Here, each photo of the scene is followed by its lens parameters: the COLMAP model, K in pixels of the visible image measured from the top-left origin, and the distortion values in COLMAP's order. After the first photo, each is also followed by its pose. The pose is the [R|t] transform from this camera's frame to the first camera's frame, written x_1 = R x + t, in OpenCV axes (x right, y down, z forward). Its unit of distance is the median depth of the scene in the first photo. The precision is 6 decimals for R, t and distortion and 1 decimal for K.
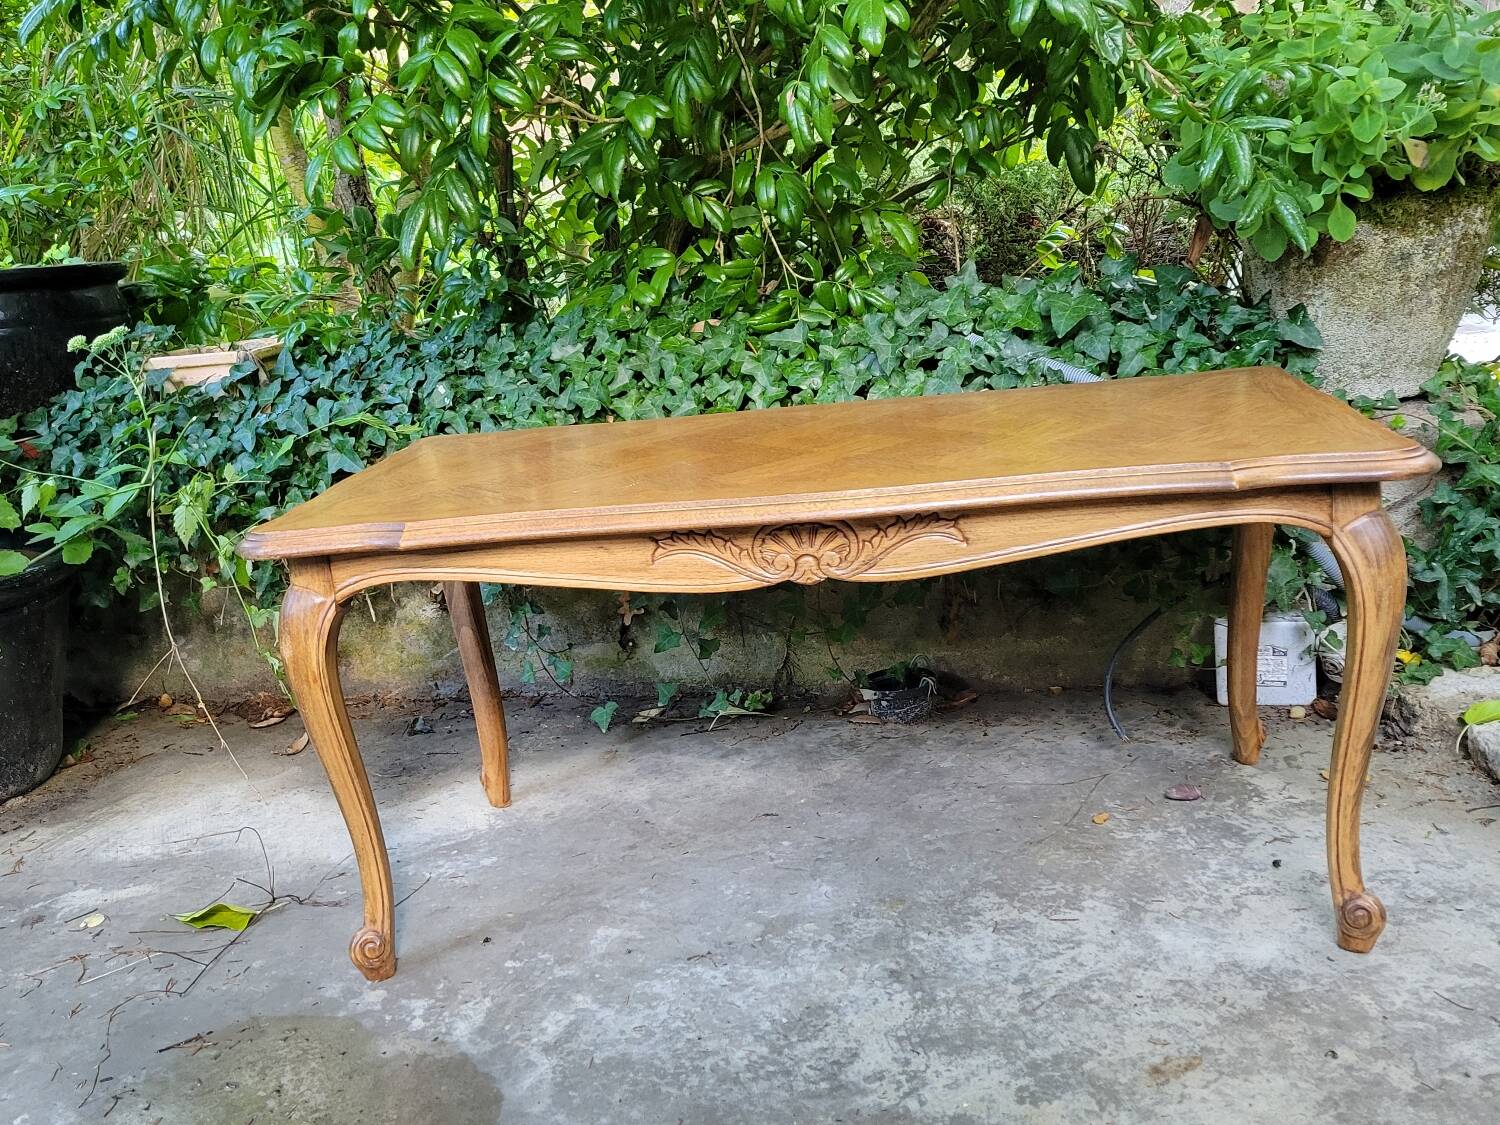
lens RADIAL K [[1430.7, 0, 752.8], [0, 1430.7, 523.7], [0, 0, 1]] dist [0.046826, 0.000000]
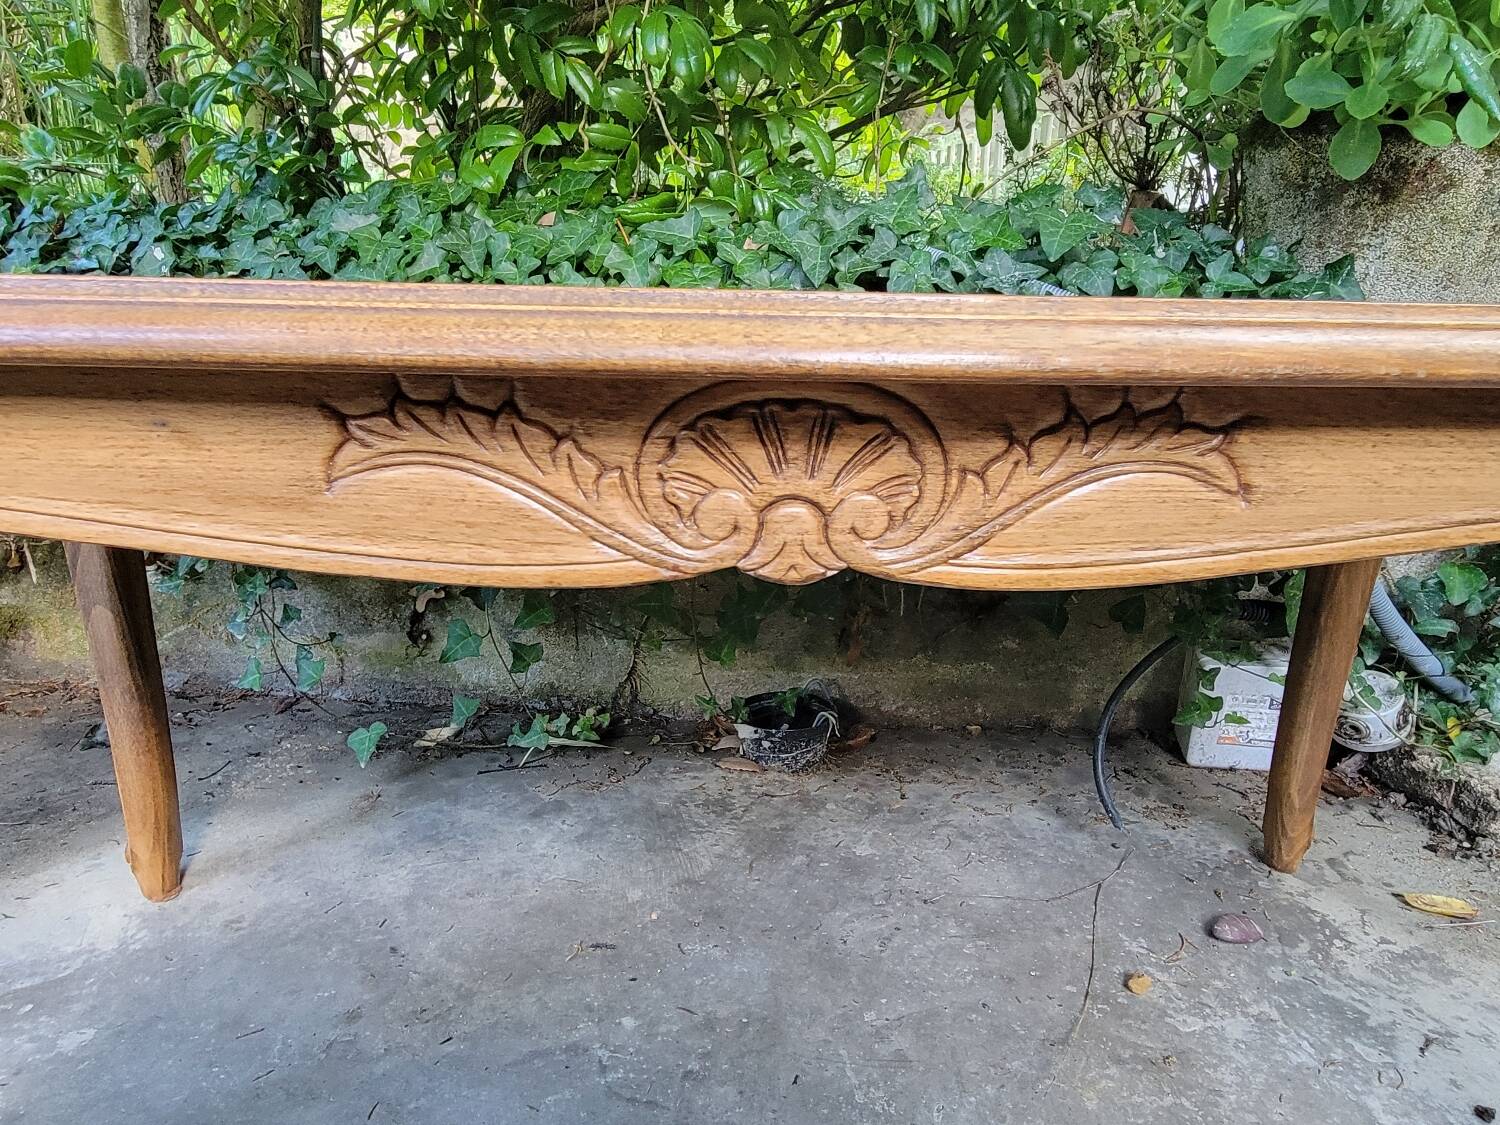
lens RADIAL K [[988.4, 0, 761.6], [0, 988.4, 547.4], [0, 0, 1]] dist [0.004145, -0.002420]
pose [[0.981458, 0.075593, 0.176144, -0.008063], [-0.078225, 0.996903, 0.008035, 0.023789], [-0.174991, -0.021664, 0.984332, 0.563971]]
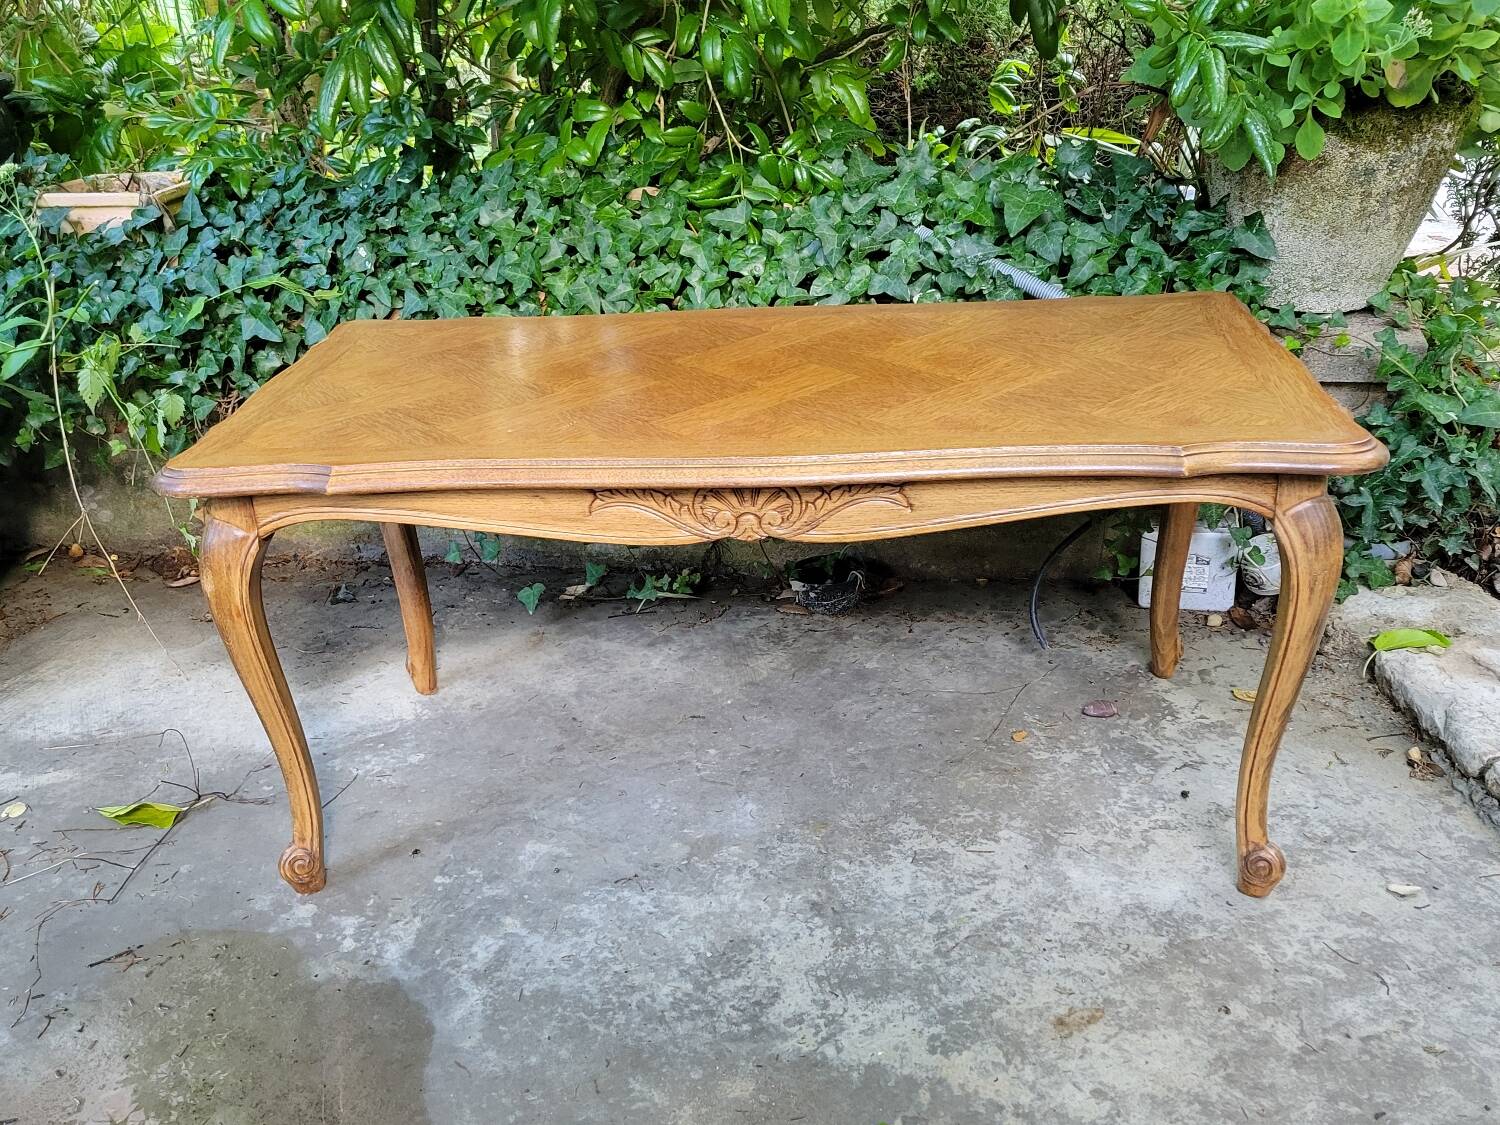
lens RADIAL K [[1430.7, 0, 746.3], [0, 1430.7, 530.1], [0, 0, 1]] dist [0.046826, 0.000000]
pose [[0.997998, 0.029967, 0.055699, -0.013192], [-0.038983, 0.984915, 0.168592, -0.096940], [-0.049807, -0.170426, 0.984111, 0.024571]]
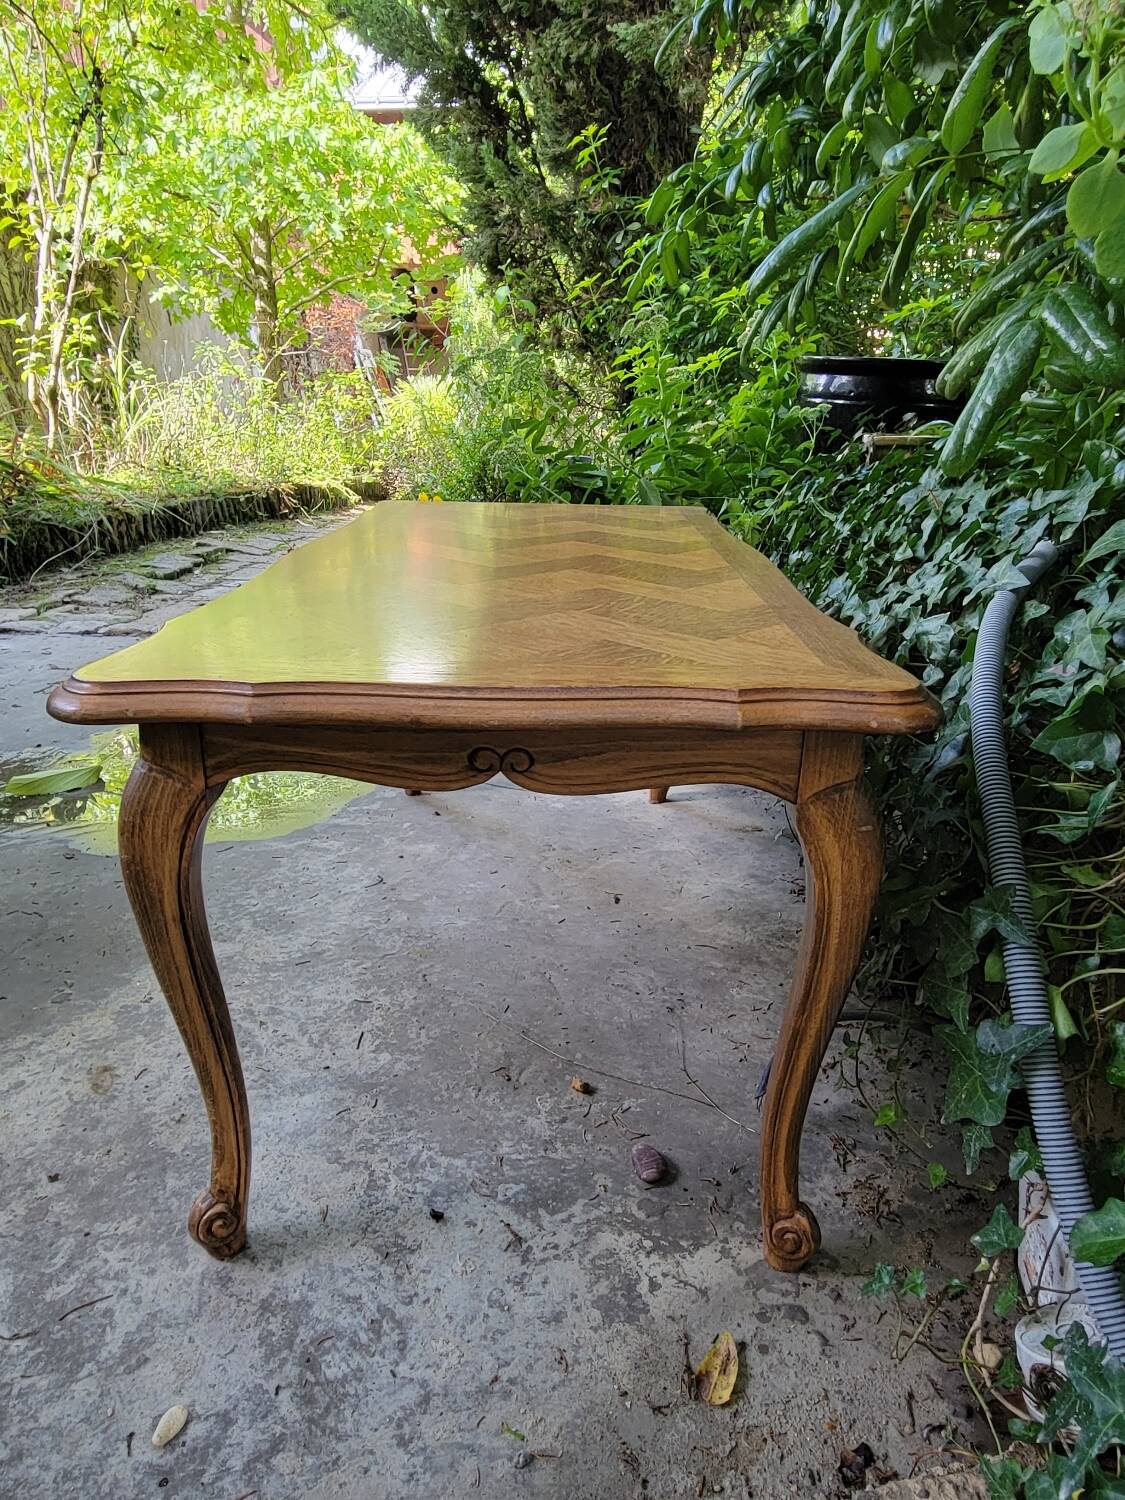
lens RADIAL K [[988.4, 0, 569.8], [0, 988.4, 751.5], [0, 0, 1]] dist [0.004145, -0.002420]
pose [[0.101983, 0.429574, -0.897254, 0.632559], [-0.253753, 0.883353, 0.394077, -0.185741], [0.961878, 0.187492, 0.199092, 0.776720]]
